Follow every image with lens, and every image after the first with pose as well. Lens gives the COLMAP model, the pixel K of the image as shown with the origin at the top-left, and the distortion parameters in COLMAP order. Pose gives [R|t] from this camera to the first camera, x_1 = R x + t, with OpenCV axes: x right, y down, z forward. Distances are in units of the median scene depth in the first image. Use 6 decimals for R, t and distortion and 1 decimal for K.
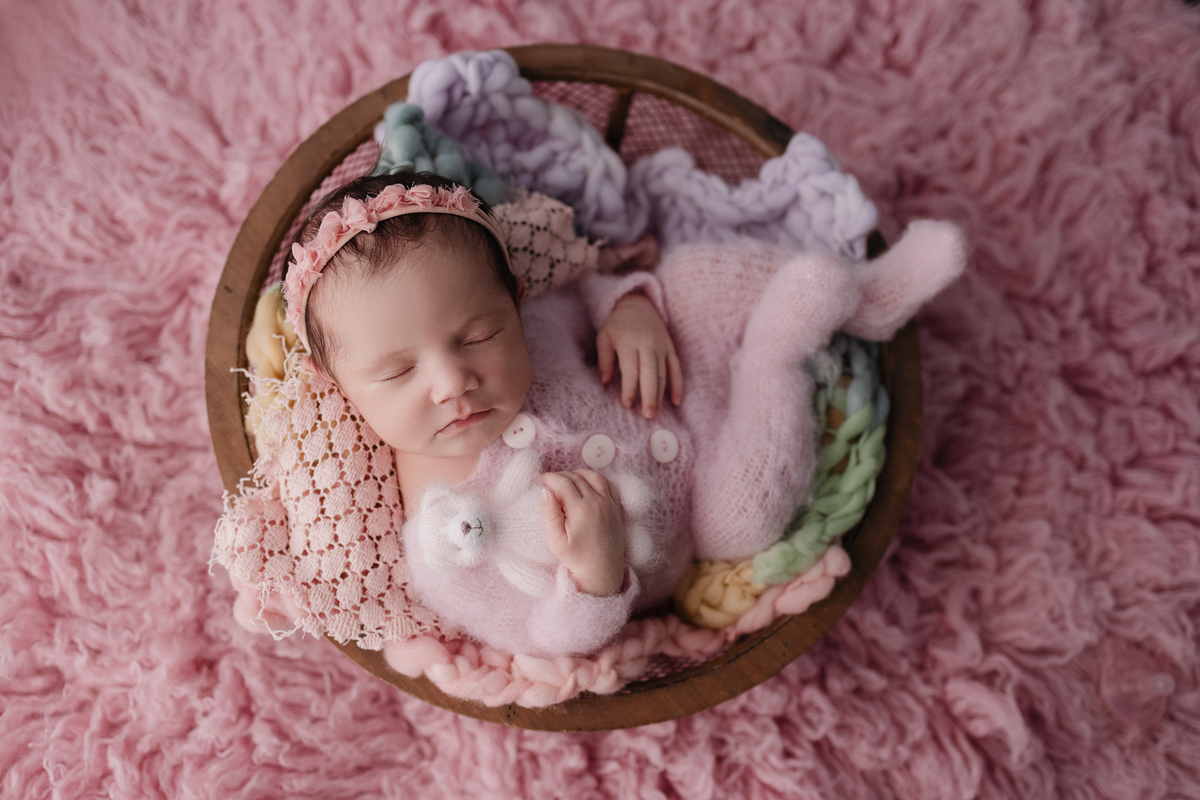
lens RADIAL K [[1186.7, 0, 605.8], [0, 1186.7, 397.7], [0, 0, 1]] dist [-0.010151, -0.006505]
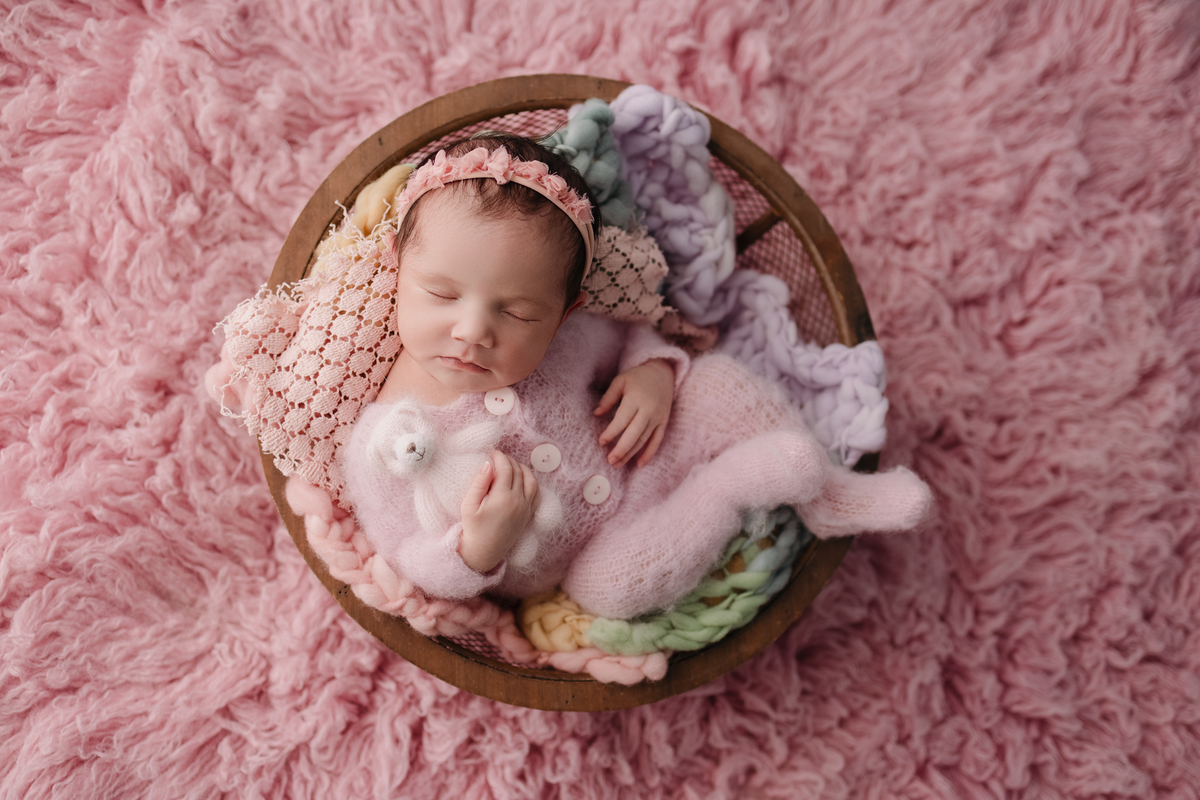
lens RADIAL K [[1165.9, 0, 602.6], [0, 1165.9, 400.9], [0, 0, 1]] dist [-0.007259, -0.020561]
pose [[0.787056, 0.615580, -0.040061, 0.047458], [-0.615281, 0.788032, 0.020855, -0.052947], [0.044407, 0.008235, 0.998980, -0.102947]]
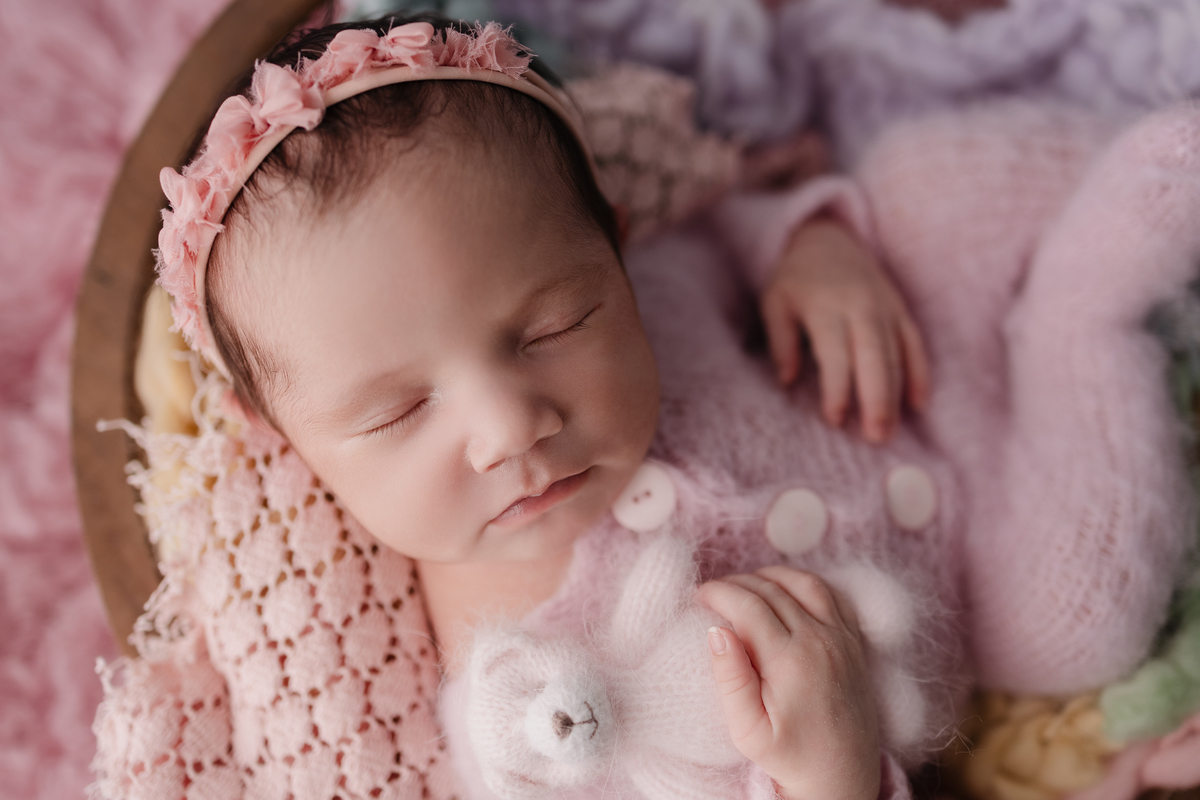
lens RADIAL K [[1263.4, 0, 601.9], [0, 1263.4, 401.5], [0, 0, 1]] dist [-0.011200, -0.001452]
pose [[0.994696, -0.084319, -0.058913, -0.053694], [0.085846, 0.996022, 0.023878, -0.028141], [0.056666, -0.028809, 0.997977, 0.435598]]
